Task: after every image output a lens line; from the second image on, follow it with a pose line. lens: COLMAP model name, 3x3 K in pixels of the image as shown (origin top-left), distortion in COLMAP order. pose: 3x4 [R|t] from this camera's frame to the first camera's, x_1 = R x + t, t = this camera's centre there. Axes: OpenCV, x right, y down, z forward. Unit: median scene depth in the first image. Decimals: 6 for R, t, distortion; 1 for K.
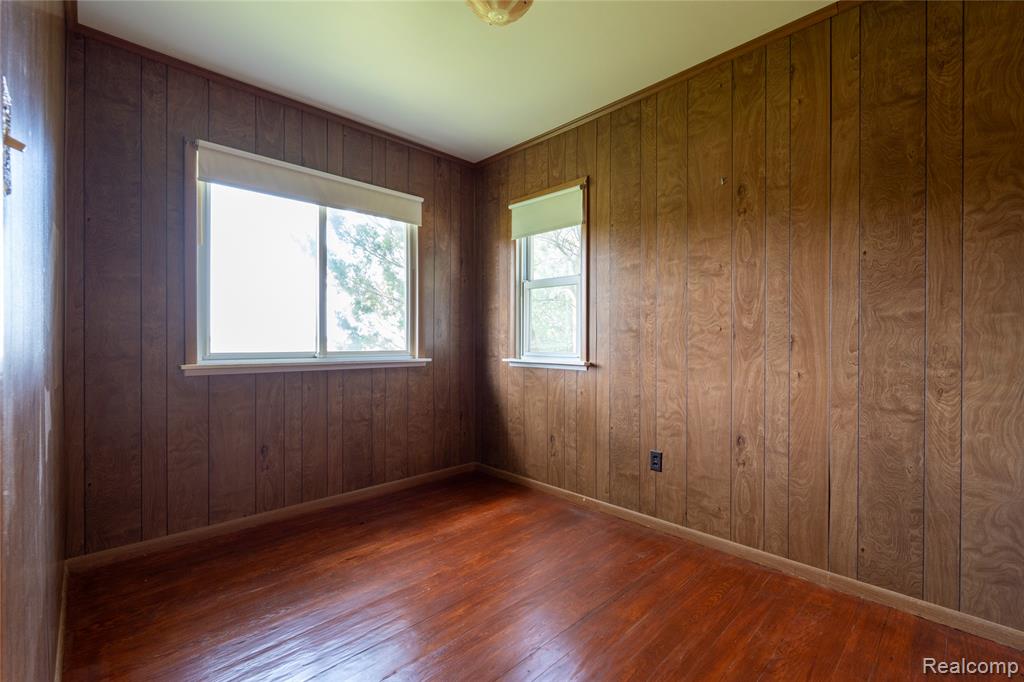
lens RADIAL K [[445.1, 0, 513.8], [0, 445.1, 343.1], [0, 0, 1]] dist [-0.007584, 0.000552]
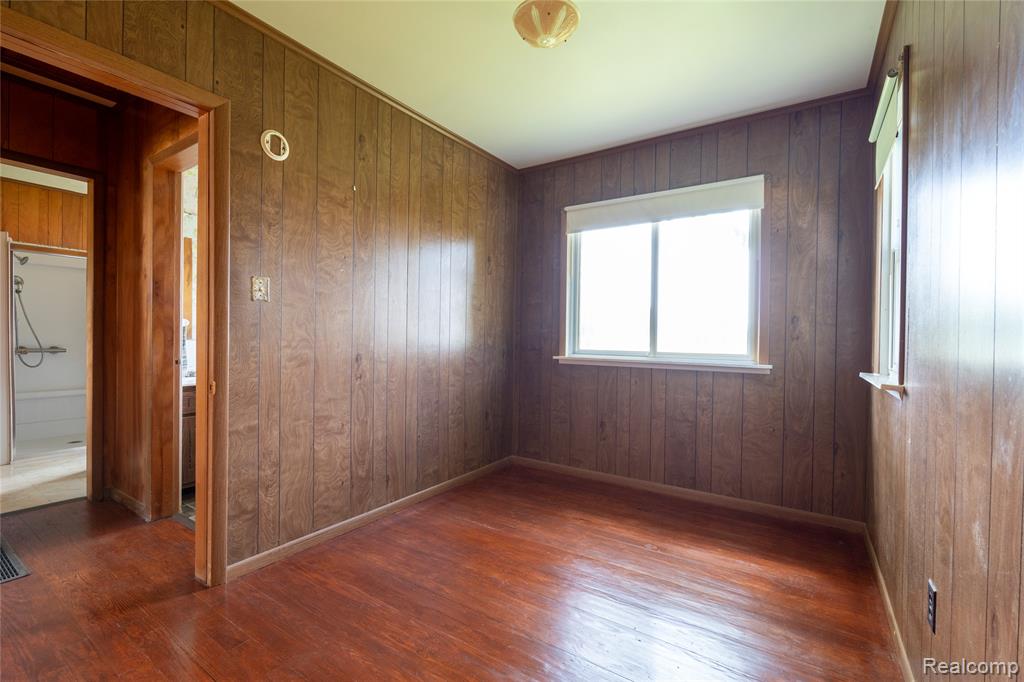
lens RADIAL K [[445.1, 0, 508.2], [0, 445.1, 341.3], [0, 0, 1]] dist [-0.007584, 0.000552]
pose [[0.204564, 0.006208, -0.978833, 0.598269], [-0.021711, 0.999763, 0.001804, -0.000818], [0.978612, 0.020882, 0.204650, 0.412940]]
